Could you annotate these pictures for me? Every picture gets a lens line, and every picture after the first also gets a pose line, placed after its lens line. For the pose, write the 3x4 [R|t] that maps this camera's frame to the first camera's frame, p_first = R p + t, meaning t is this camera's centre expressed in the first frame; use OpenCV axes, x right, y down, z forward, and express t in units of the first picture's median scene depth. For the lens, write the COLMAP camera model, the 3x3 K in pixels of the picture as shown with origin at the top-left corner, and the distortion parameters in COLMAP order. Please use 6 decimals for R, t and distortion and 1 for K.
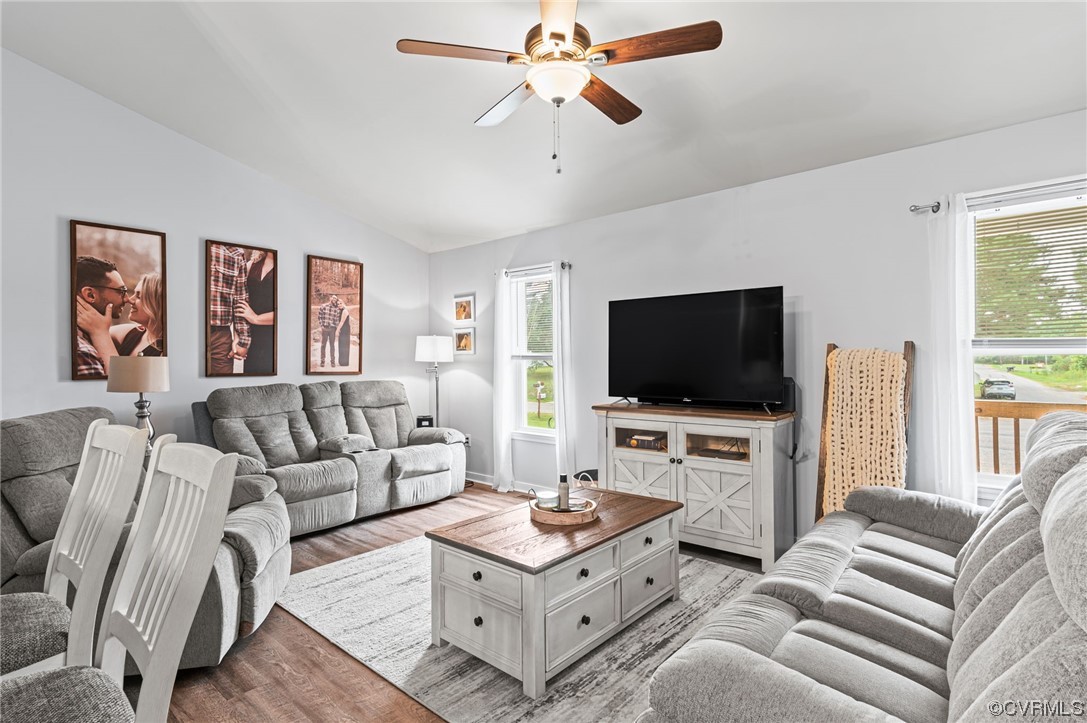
lens RADIAL K [[530.2, 0, 543.1], [0, 530.2, 362.7], [0, 0, 1]] dist [-0.018598, 0.002460]
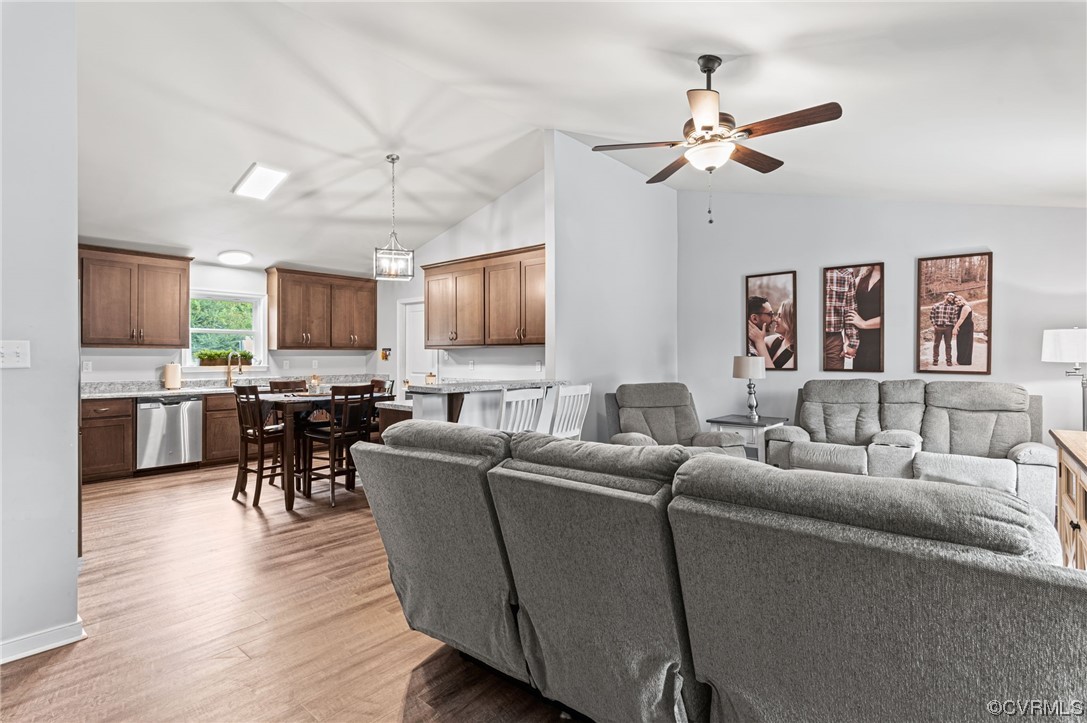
lens RADIAL K [[530.2, 0, 543.0], [0, 530.2, 360.8], [0, 0, 1]] dist [-0.018598, 0.002460]
pose [[-0.019599, 0.012225, -0.999733, 0.677411], [-0.002710, 0.999921, 0.012281, -0.012927], [0.999804, 0.002950, -0.019565, 0.300763]]
